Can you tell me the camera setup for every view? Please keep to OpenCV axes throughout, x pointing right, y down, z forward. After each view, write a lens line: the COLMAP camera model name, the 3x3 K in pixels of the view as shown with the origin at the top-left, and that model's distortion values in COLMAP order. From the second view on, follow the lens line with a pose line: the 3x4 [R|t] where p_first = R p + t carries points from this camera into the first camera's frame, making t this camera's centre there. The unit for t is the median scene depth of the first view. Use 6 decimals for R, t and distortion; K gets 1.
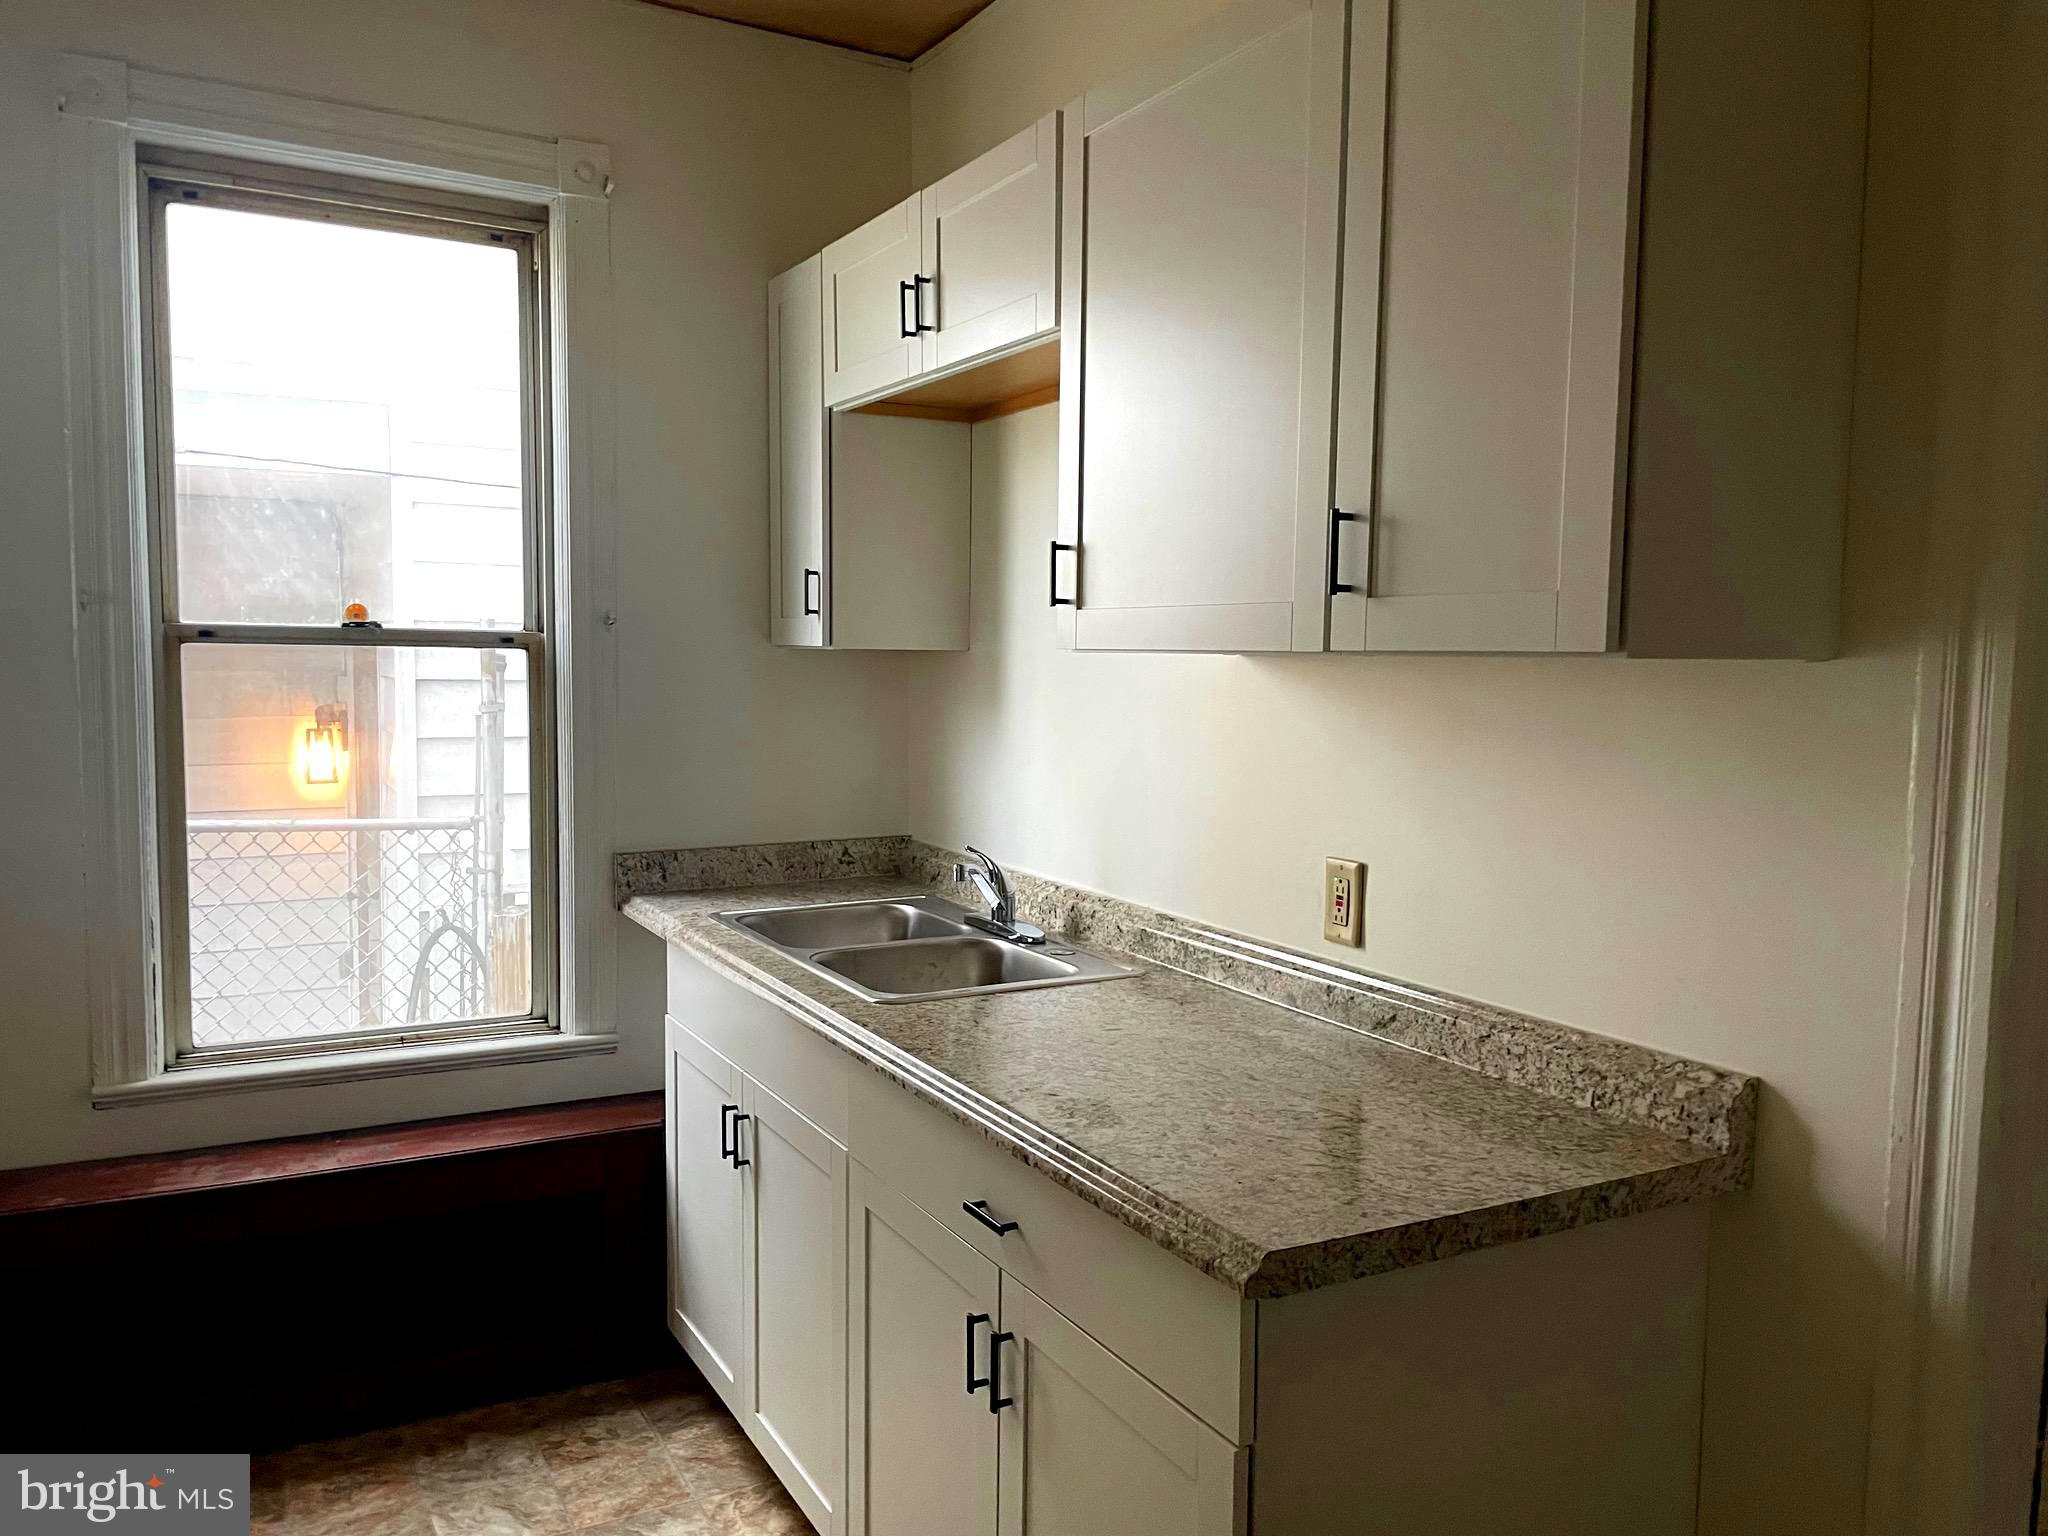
lens RADIAL K [[1560.8, 0, 1024.0], [0, 1560.8, 774.0], [0, 0, 1]] dist [0.052160, -0.082547]
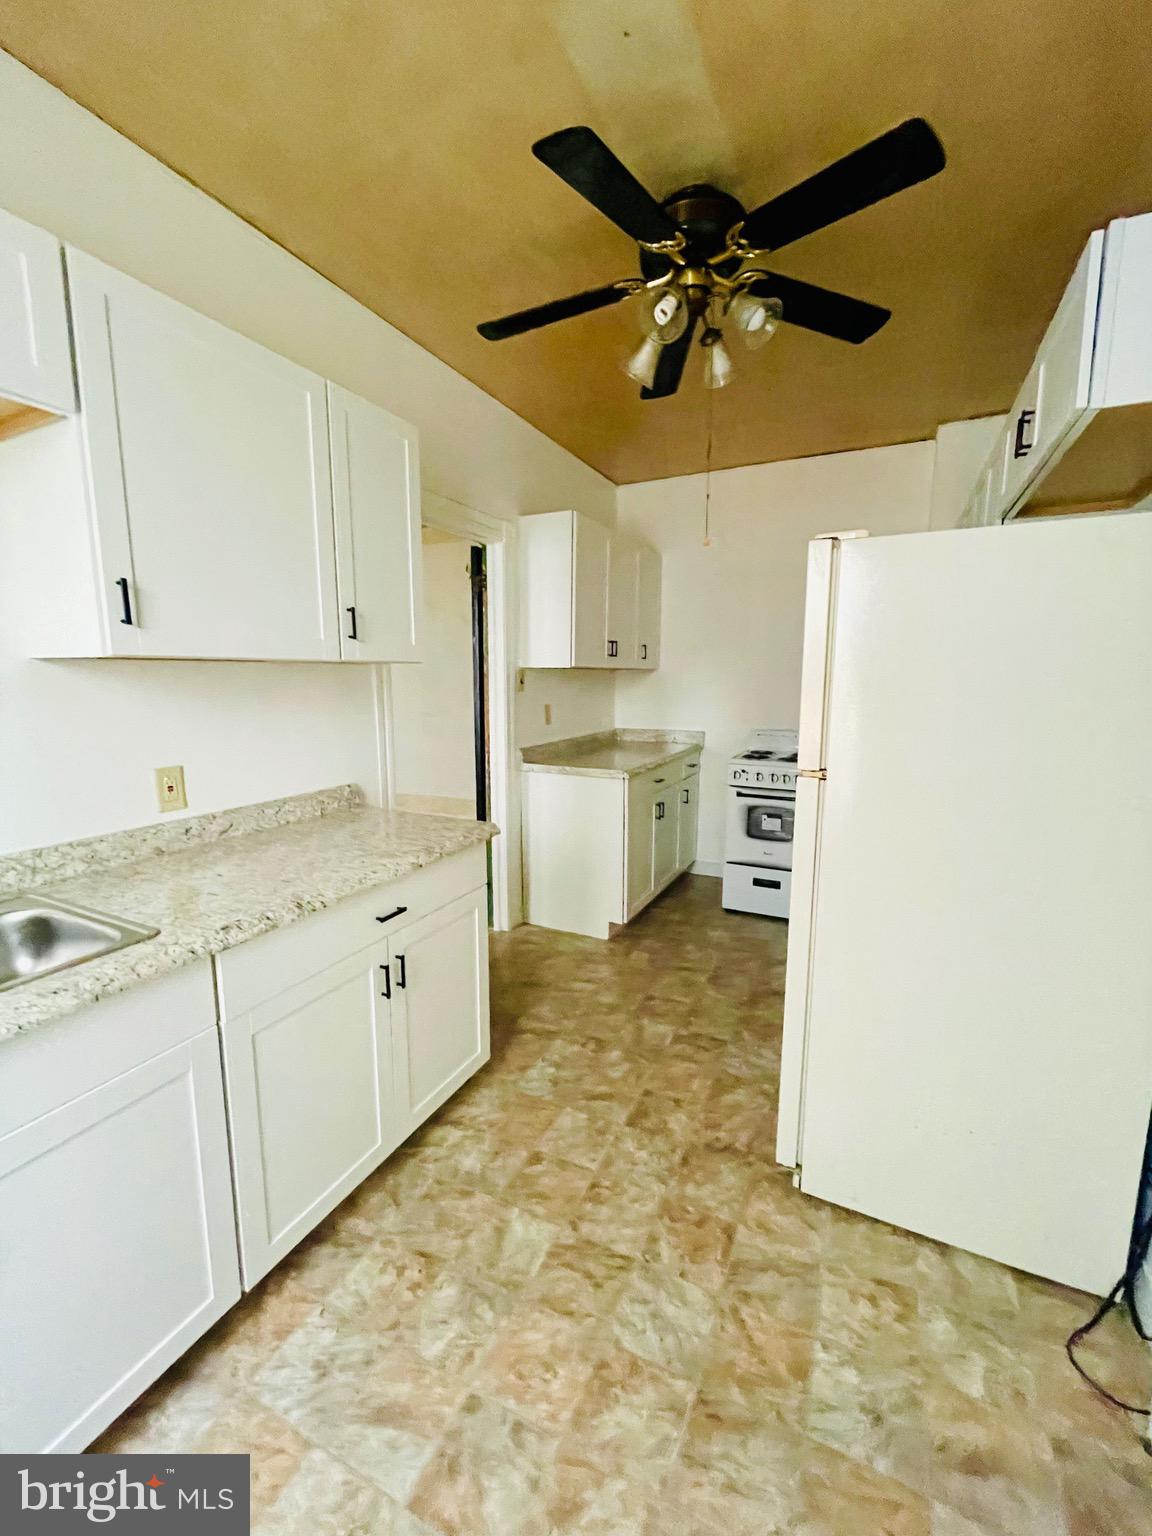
lens RADIAL K [[627.2, 0, 579.1], [0, 627.2, 763.2], [0, 0, 1]] dist [-0.001550, -0.000063]
pose [[-0.569725, -0.133400, 0.810936, -0.600777], [0.059905, 0.977373, 0.202865, -0.064386], [-0.819649, 0.164156, -0.548842, 0.852721]]
